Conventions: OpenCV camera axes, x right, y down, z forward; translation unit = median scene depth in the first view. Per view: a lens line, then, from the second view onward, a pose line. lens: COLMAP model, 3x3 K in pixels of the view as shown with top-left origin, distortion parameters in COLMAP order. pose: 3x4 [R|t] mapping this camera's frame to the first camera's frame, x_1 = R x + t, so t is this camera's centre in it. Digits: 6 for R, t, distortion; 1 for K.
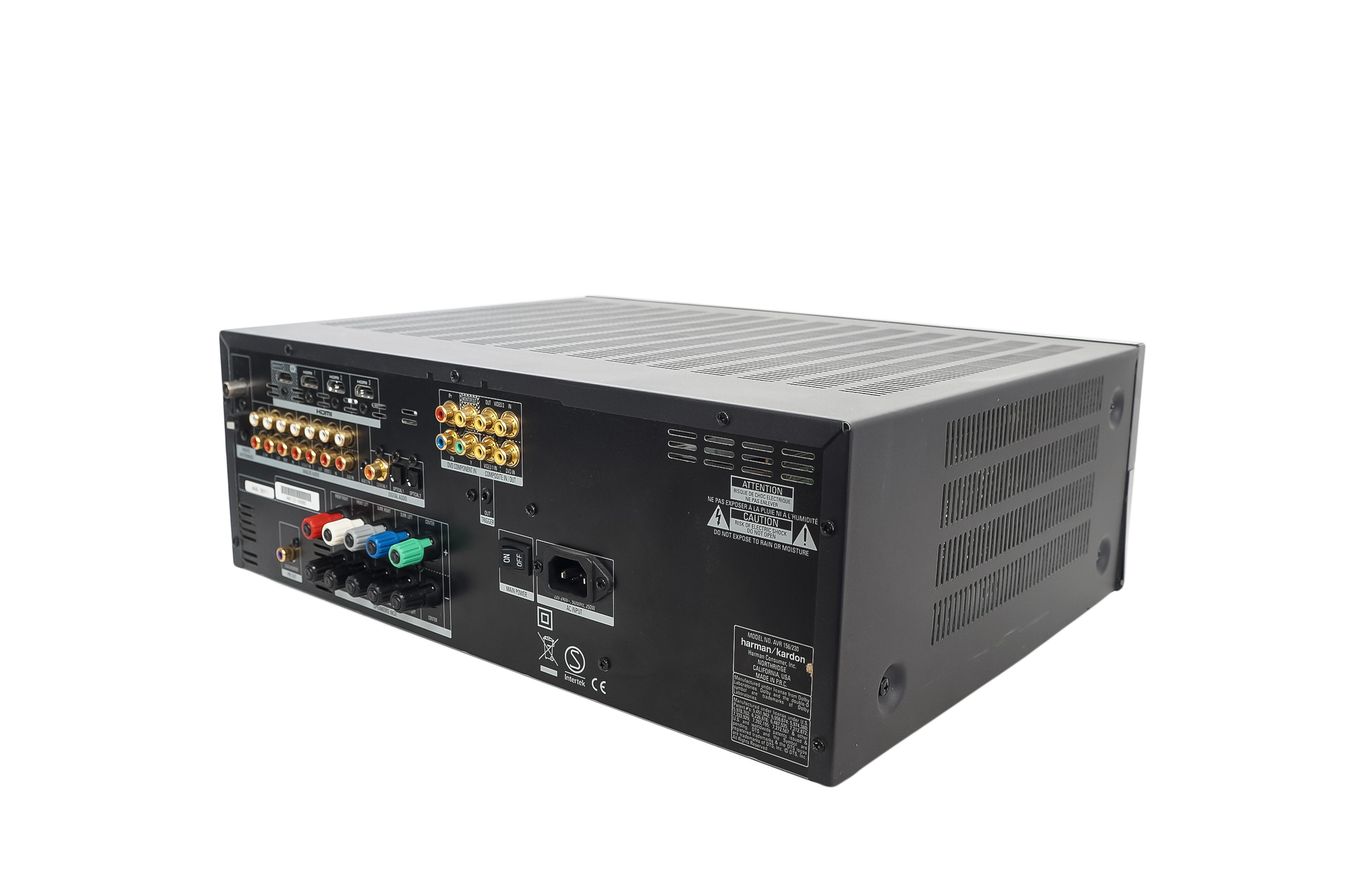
lens RADIAL K [[1200.1, 0, 674.5], [0, 1200.1, 447.5], [0, 0, 1]] dist [-0.071238, 0.008014]
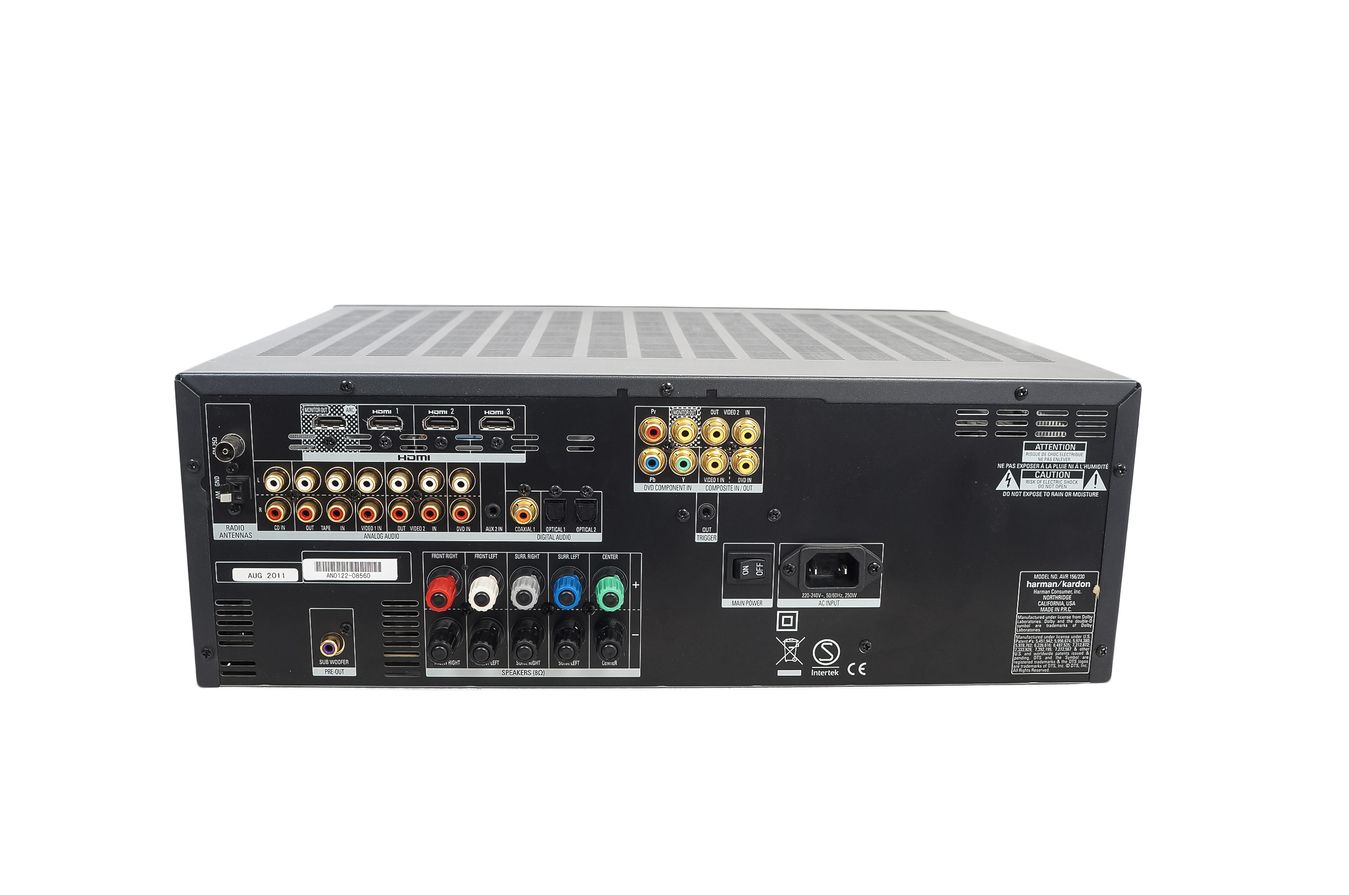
lens RADIAL K [[1200.1, 0, 674.5], [0, 1200.1, 447.5], [0, 0, 1]] dist [-0.071238, 0.008014]
pose [[0.741483, -0.139158, 0.656383, -0.916289], [0.132800, 0.989341, 0.059731, -0.080509], [-0.657699, 0.042878, 0.752060, 0.351343]]
